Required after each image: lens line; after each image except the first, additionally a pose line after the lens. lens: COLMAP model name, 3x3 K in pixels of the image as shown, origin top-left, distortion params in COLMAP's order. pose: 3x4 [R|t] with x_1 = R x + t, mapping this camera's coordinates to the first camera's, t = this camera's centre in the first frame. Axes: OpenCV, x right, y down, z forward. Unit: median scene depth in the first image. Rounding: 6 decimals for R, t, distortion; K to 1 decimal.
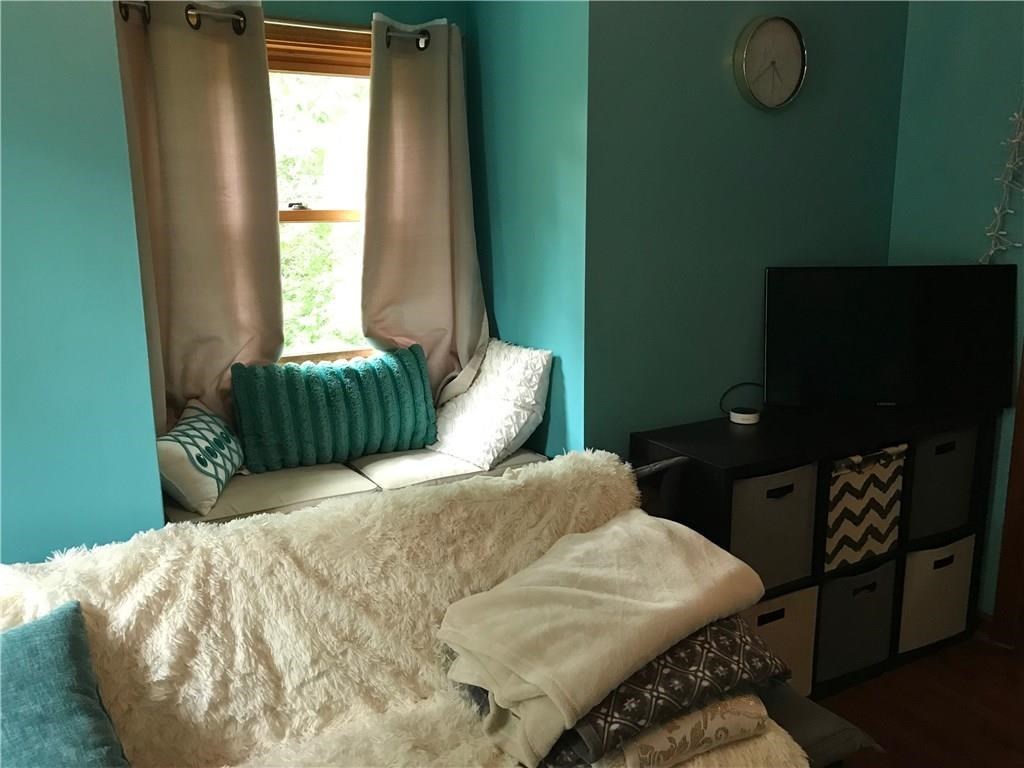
lens RADIAL K [[844.2, 0, 512.3], [0, 844.2, 383.5], [0, 0, 1]] dist [0.011810, 0.001152]
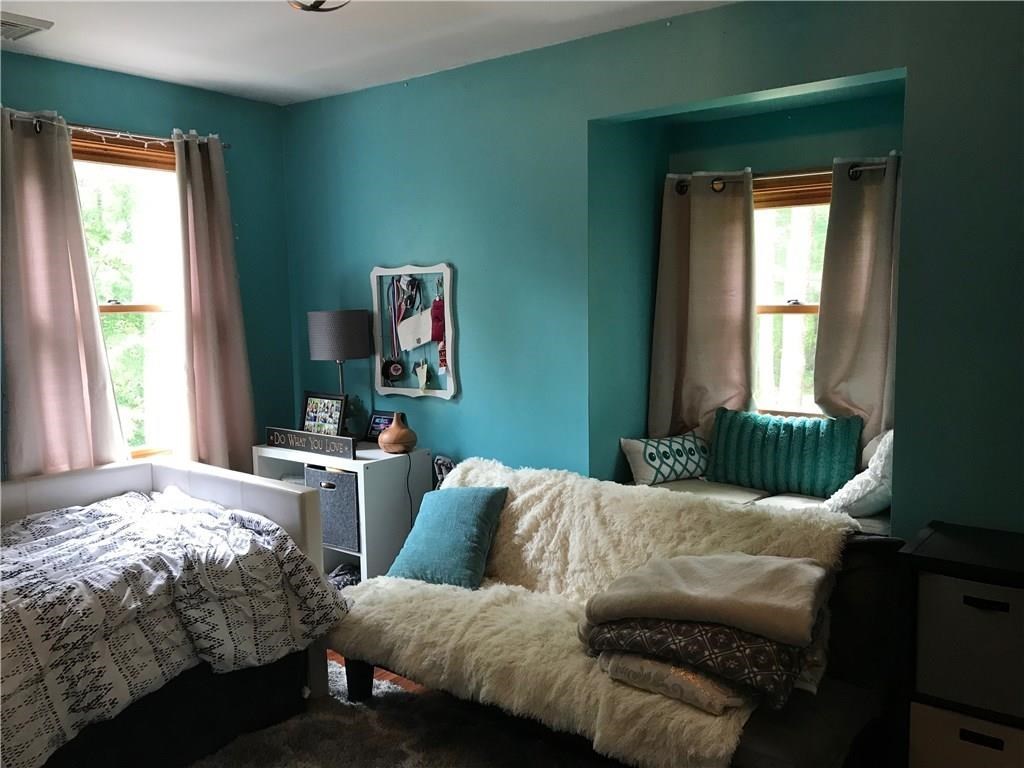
lens RADIAL K [[844.2, 0, 510.2], [0, 844.2, 385.1], [0, 0, 1]] dist [0.011810, 0.001152]
pose [[0.353686, 0.097372, -0.930282, 1.313188], [-0.183184, 0.982518, 0.033195, -0.062063], [0.917251, 0.158672, 0.365340, 0.166838]]
